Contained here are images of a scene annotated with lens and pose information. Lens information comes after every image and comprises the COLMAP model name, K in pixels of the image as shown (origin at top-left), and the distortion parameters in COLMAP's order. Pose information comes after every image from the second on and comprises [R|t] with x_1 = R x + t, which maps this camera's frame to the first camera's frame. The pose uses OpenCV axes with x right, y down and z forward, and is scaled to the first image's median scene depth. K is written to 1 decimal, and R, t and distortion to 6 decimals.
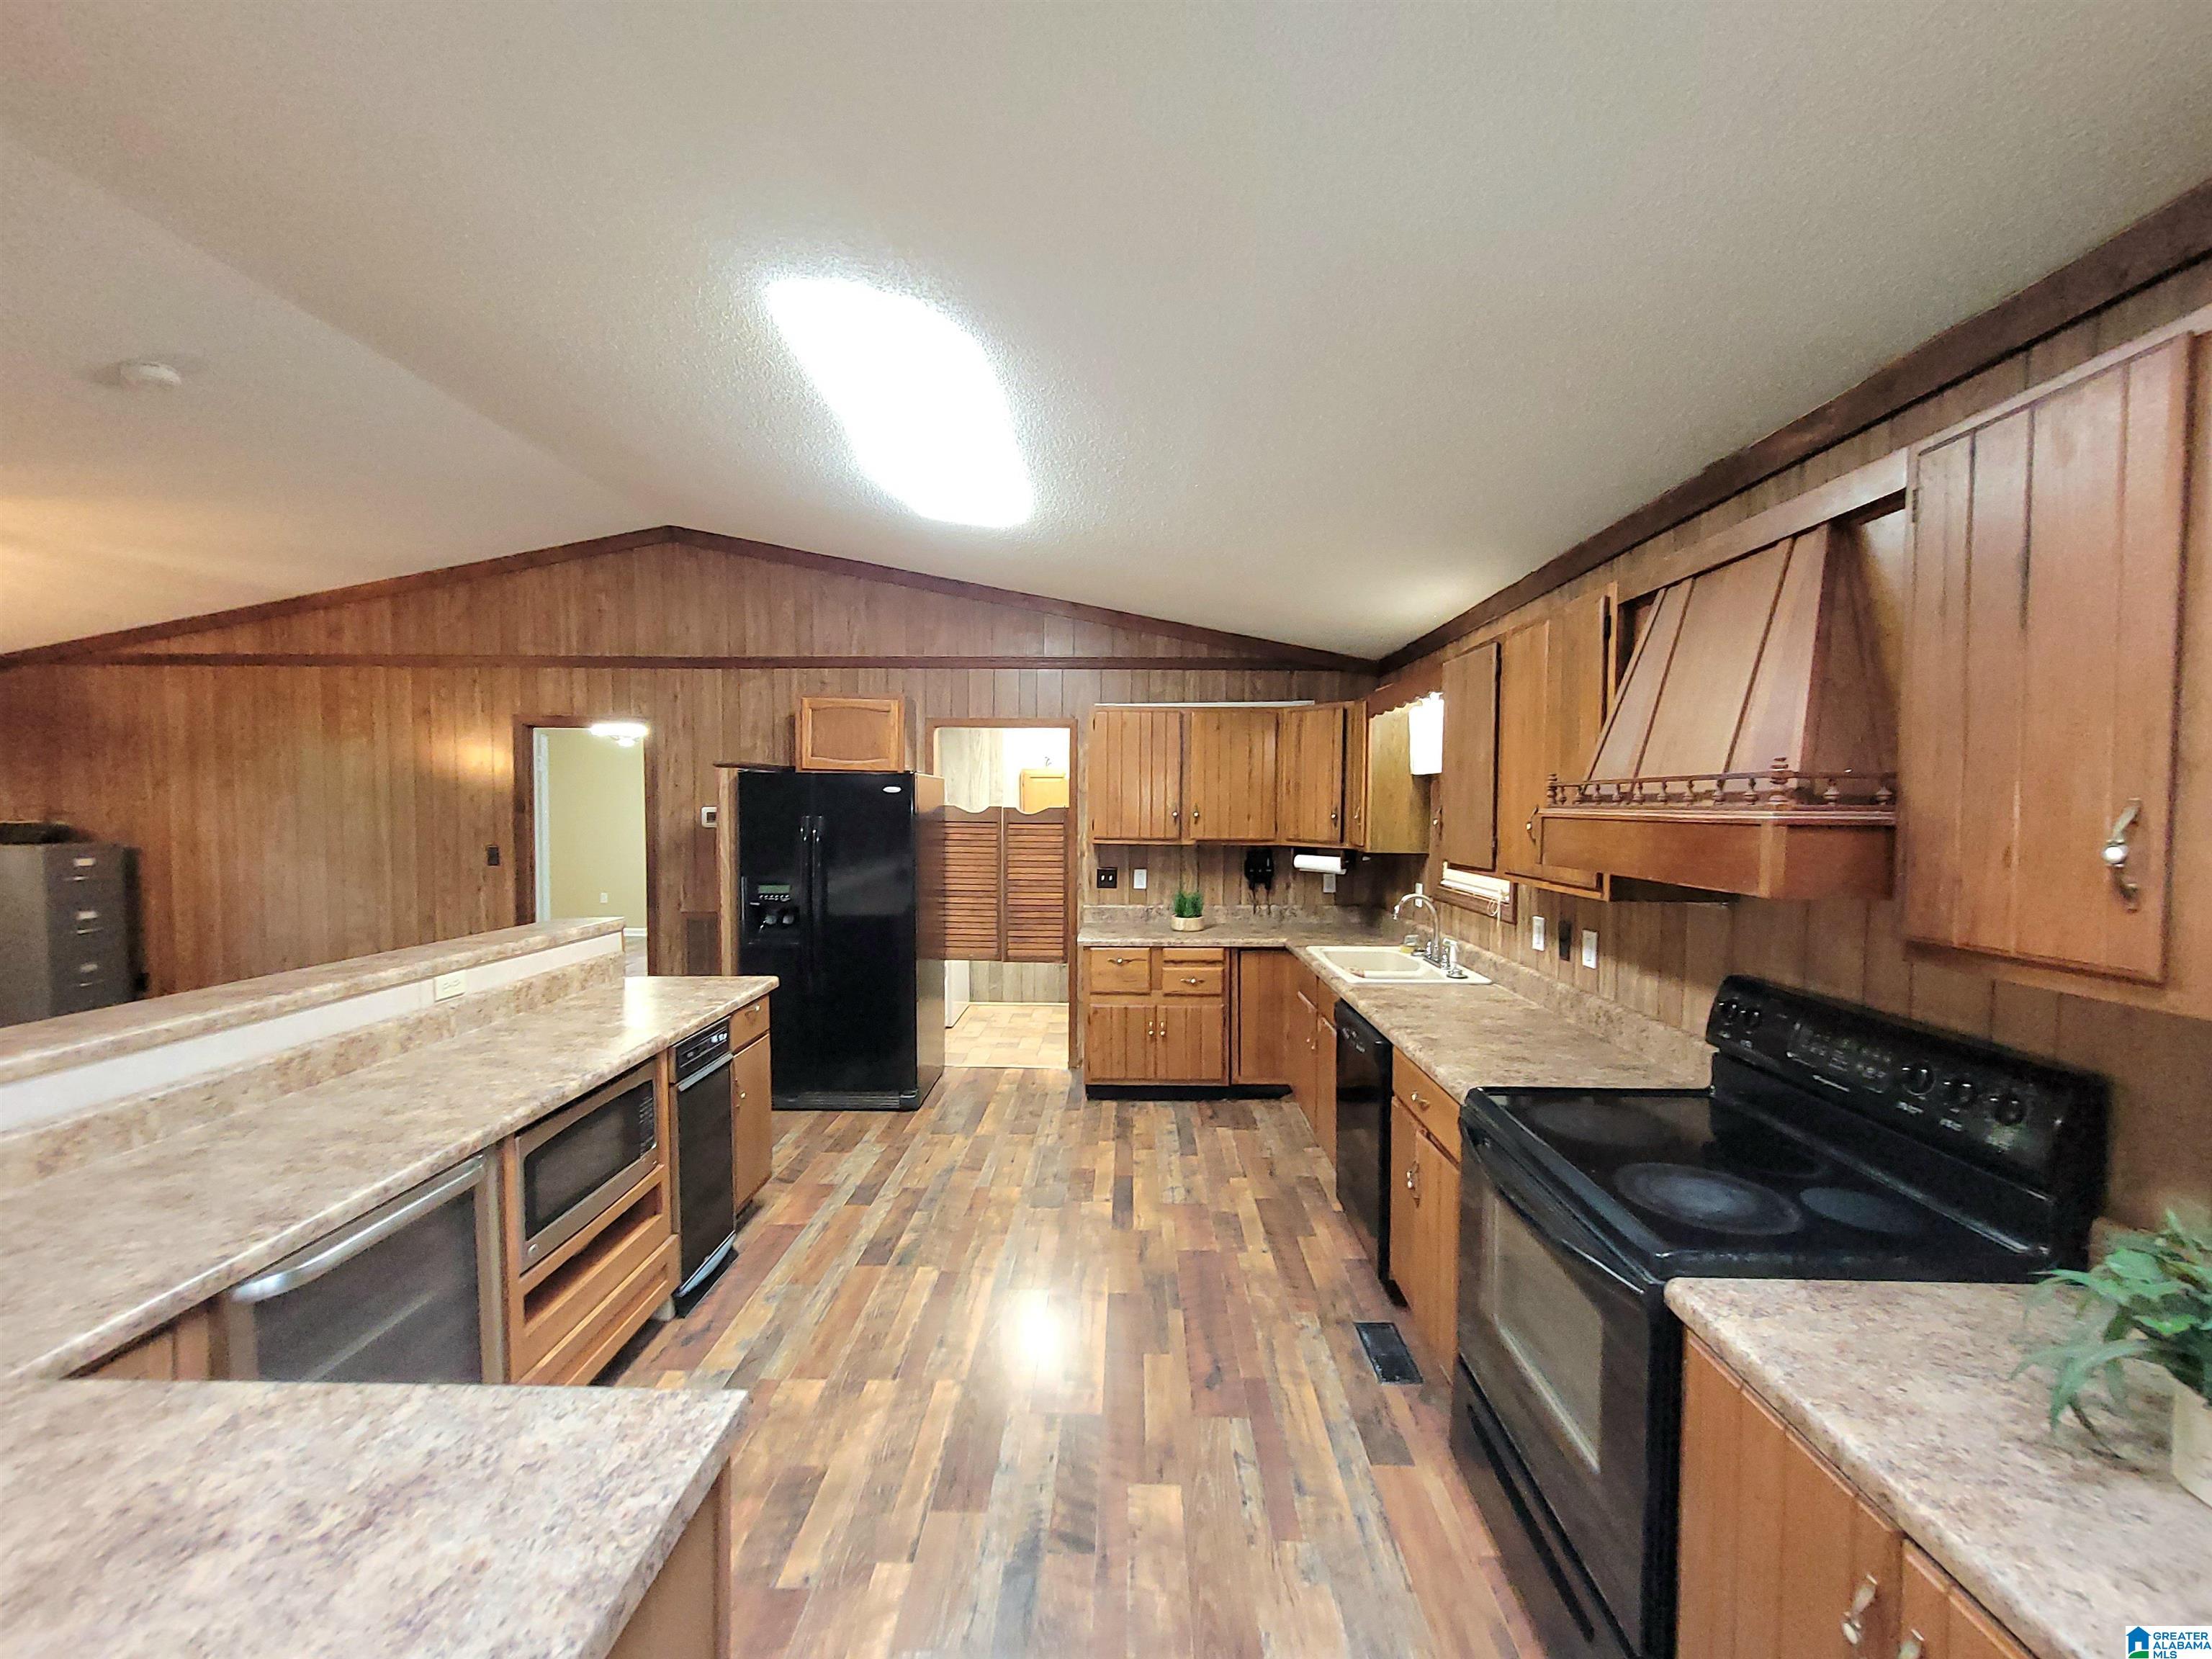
lens RADIAL K [[868.6, 0, 1106.0], [0, 868.6, 840.9], [0, 0, 1]] dist [0.004193, -0.000286]
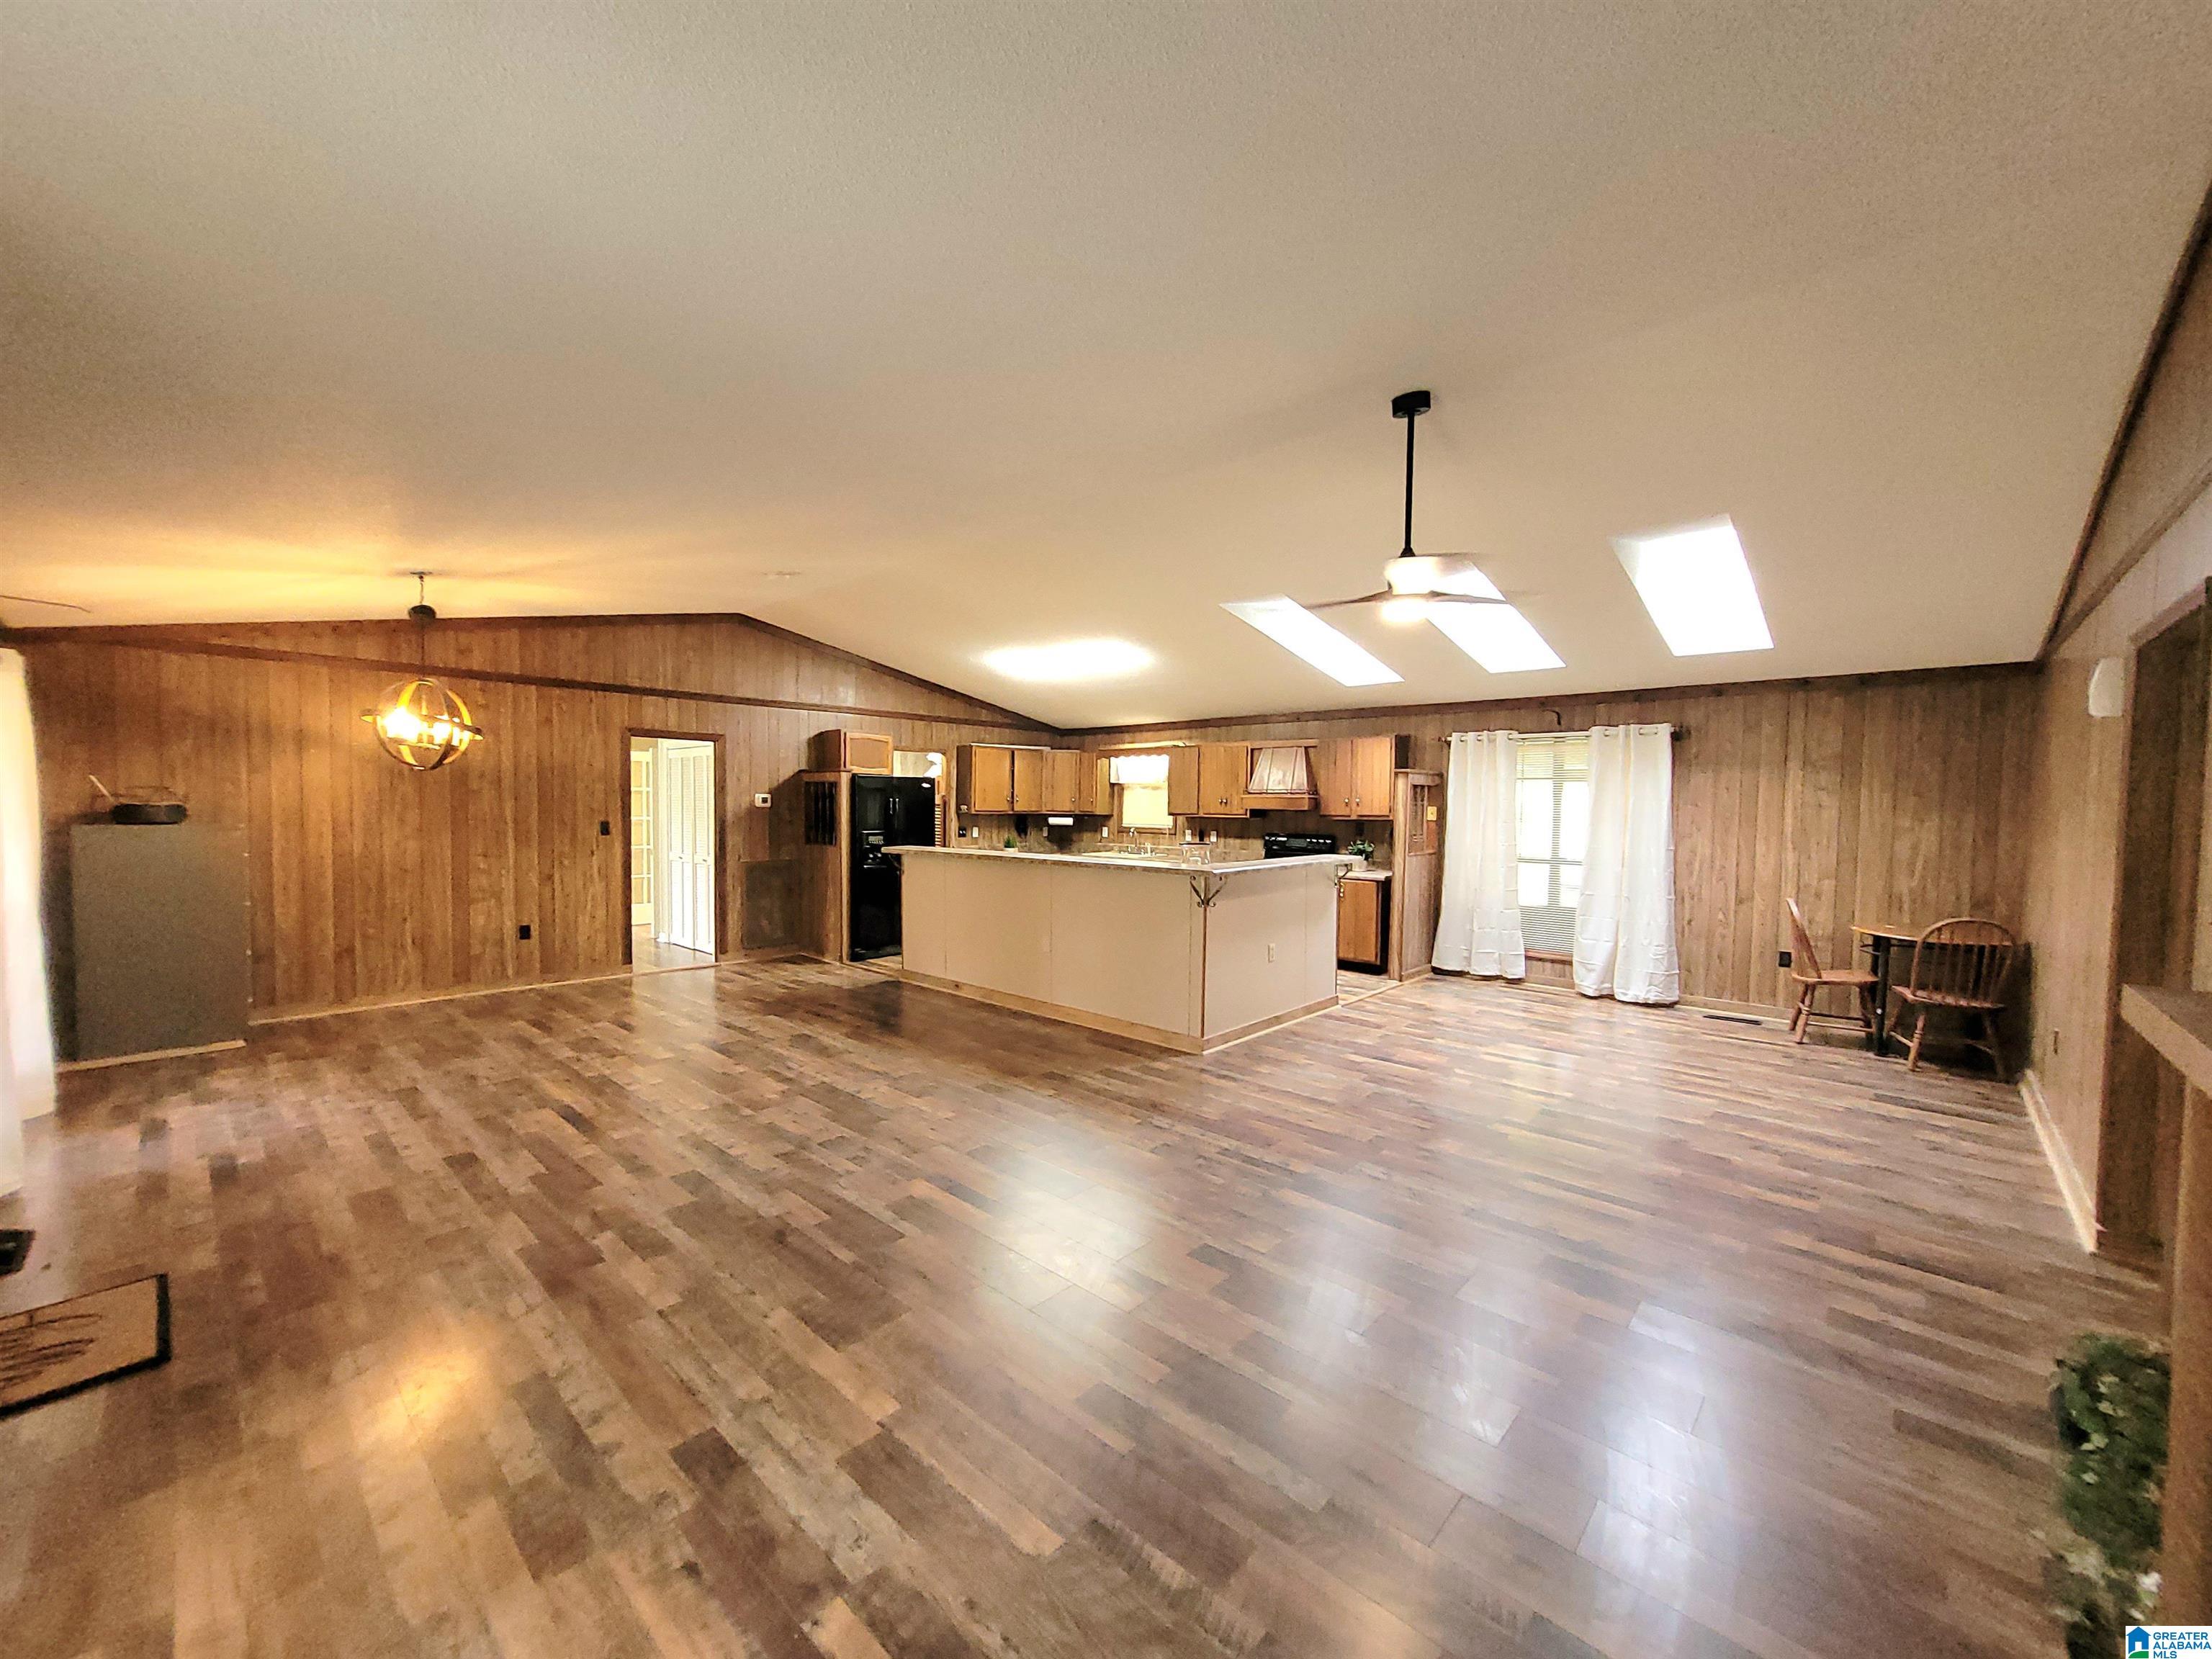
lens RADIAL K [[868.6, 0, 1108.7], [0, 868.6, 837.7], [0, 0, 1]] dist [0.004193, -0.000286]
pose [[0.654825, -0.030801, 0.755153, -1.391730], [0.028113, 0.999470, 0.016388, 0.036249], [-0.755258, 0.010499, 0.655344, -0.571047]]
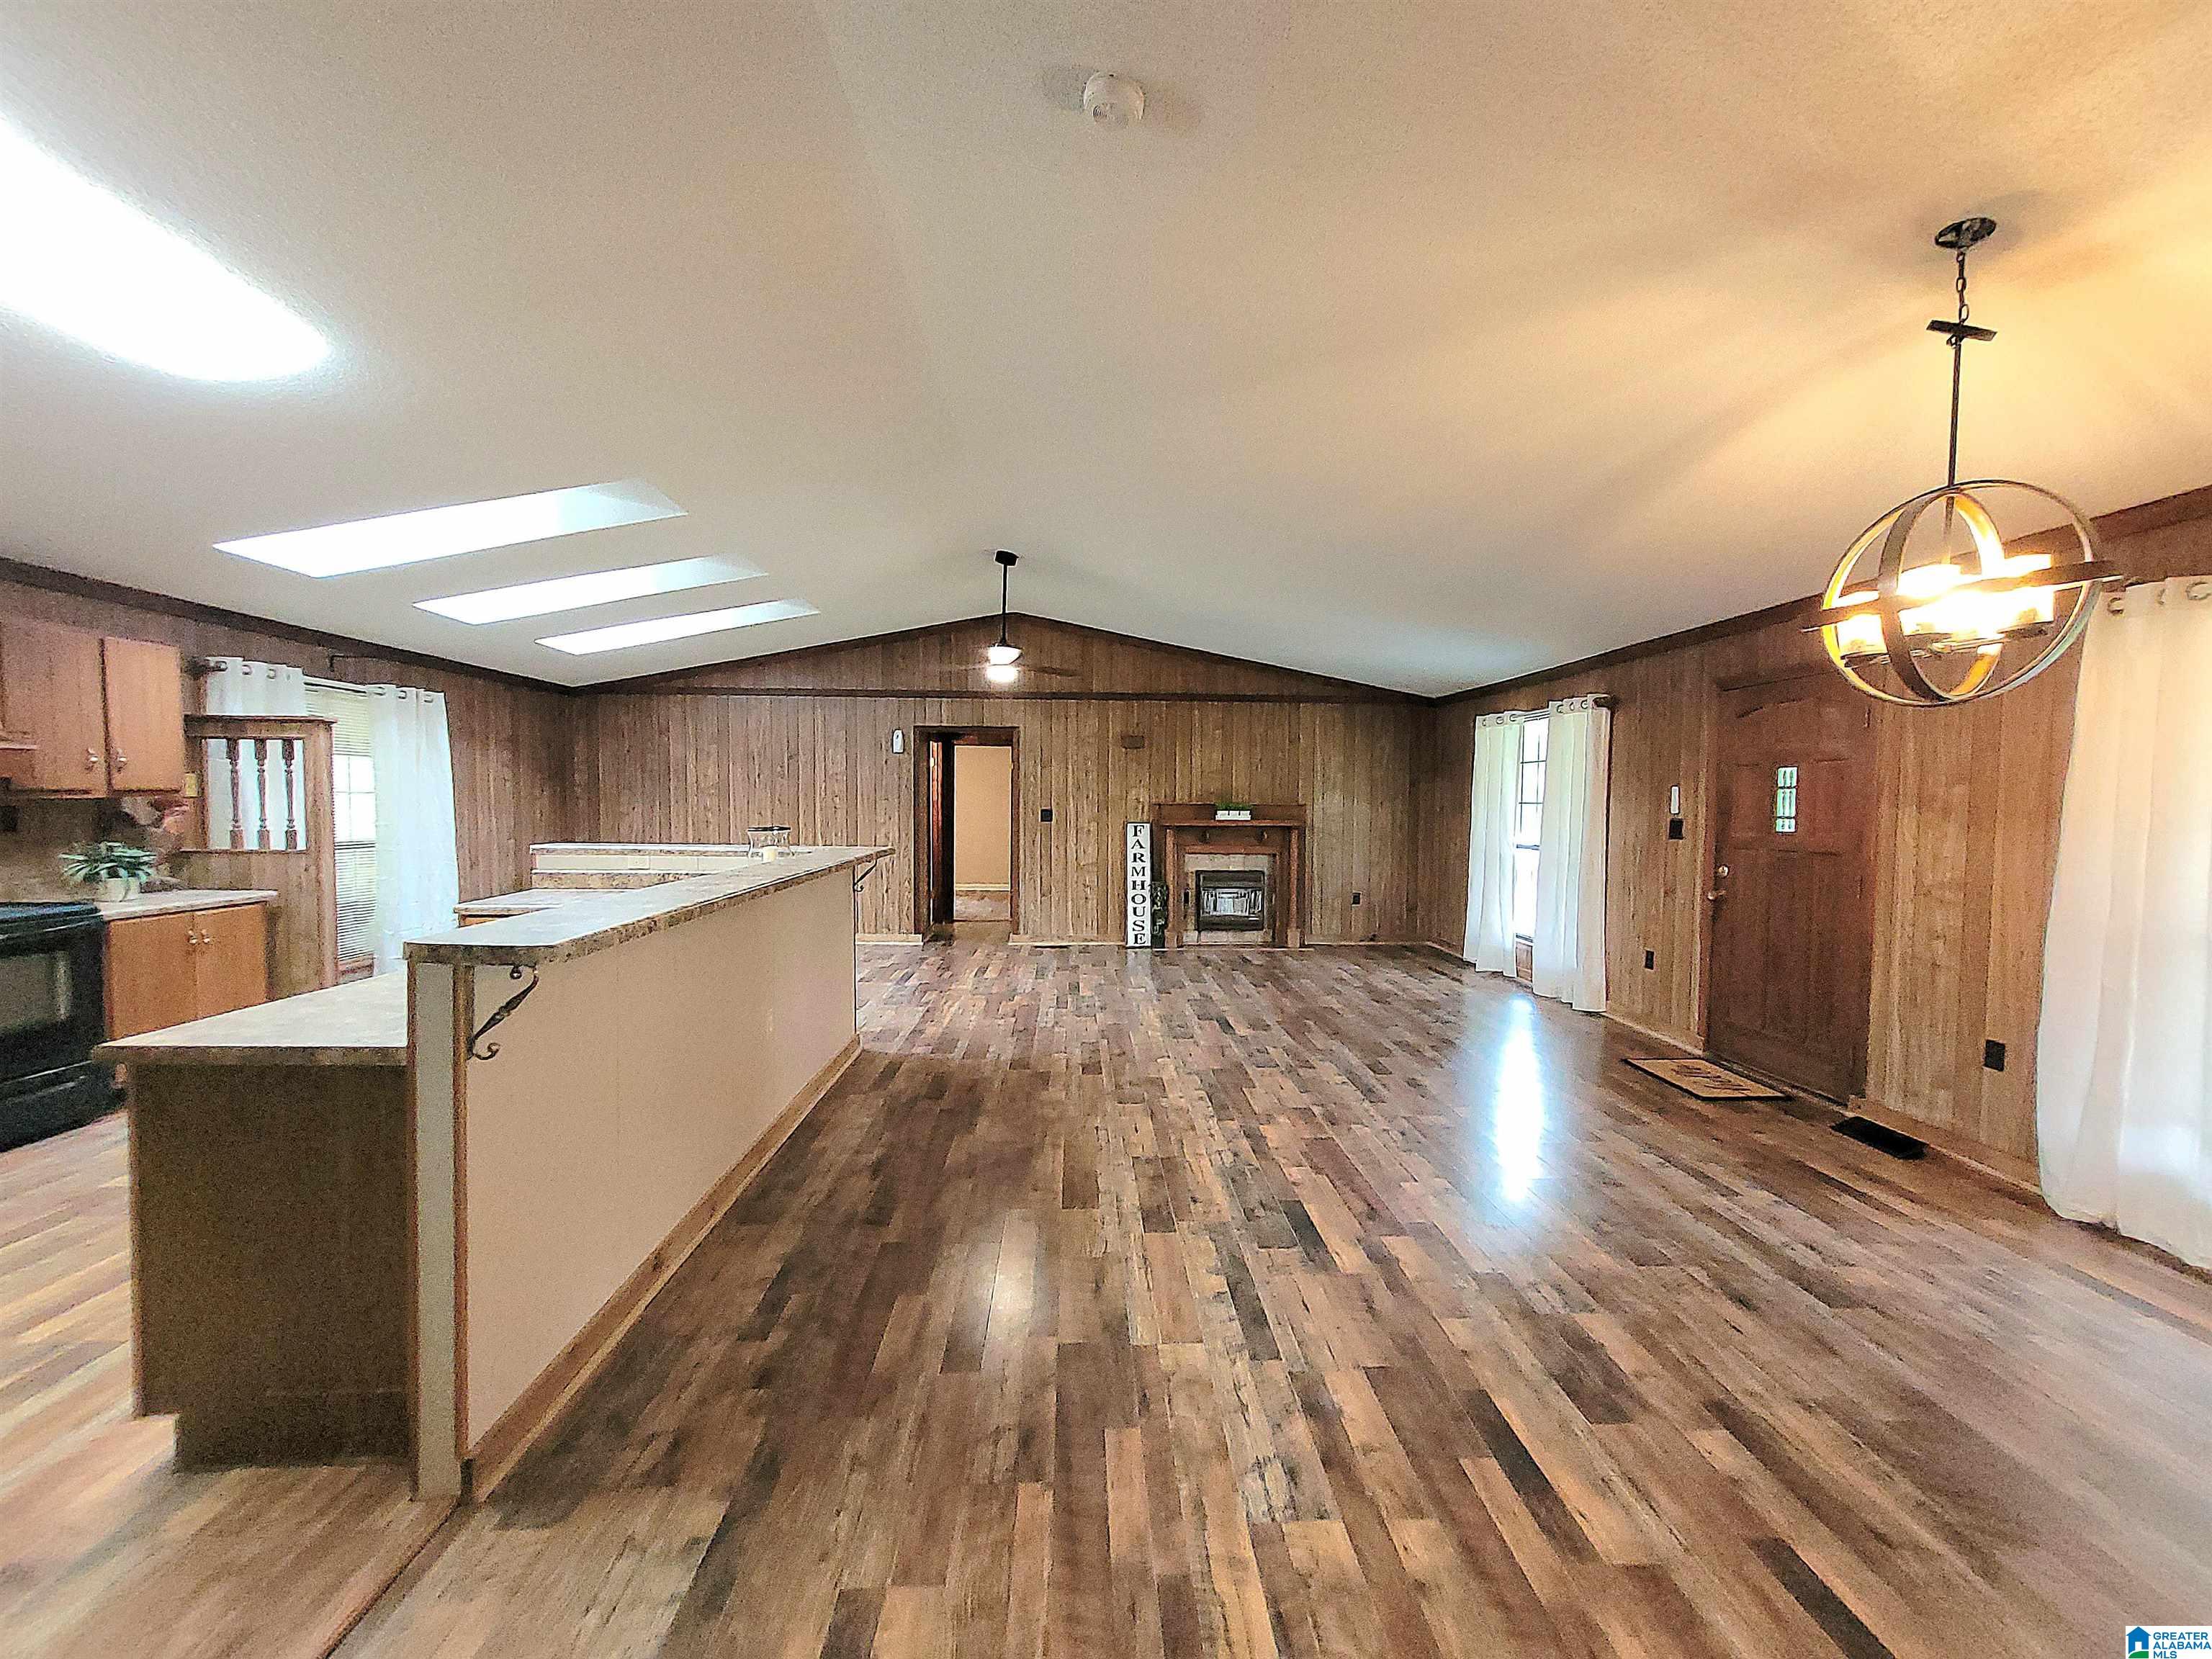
lens RADIAL K [[868.6, 0, 1107.7], [0, 868.6, 838.9], [0, 0, 1]] dist [0.004193, -0.000286]
pose [[-0.997573, -0.013156, -0.068369, -0.689767], [-0.019214, 0.995871, 0.088726, -0.013847], [0.066919, 0.089824, -0.993707, 1.137315]]
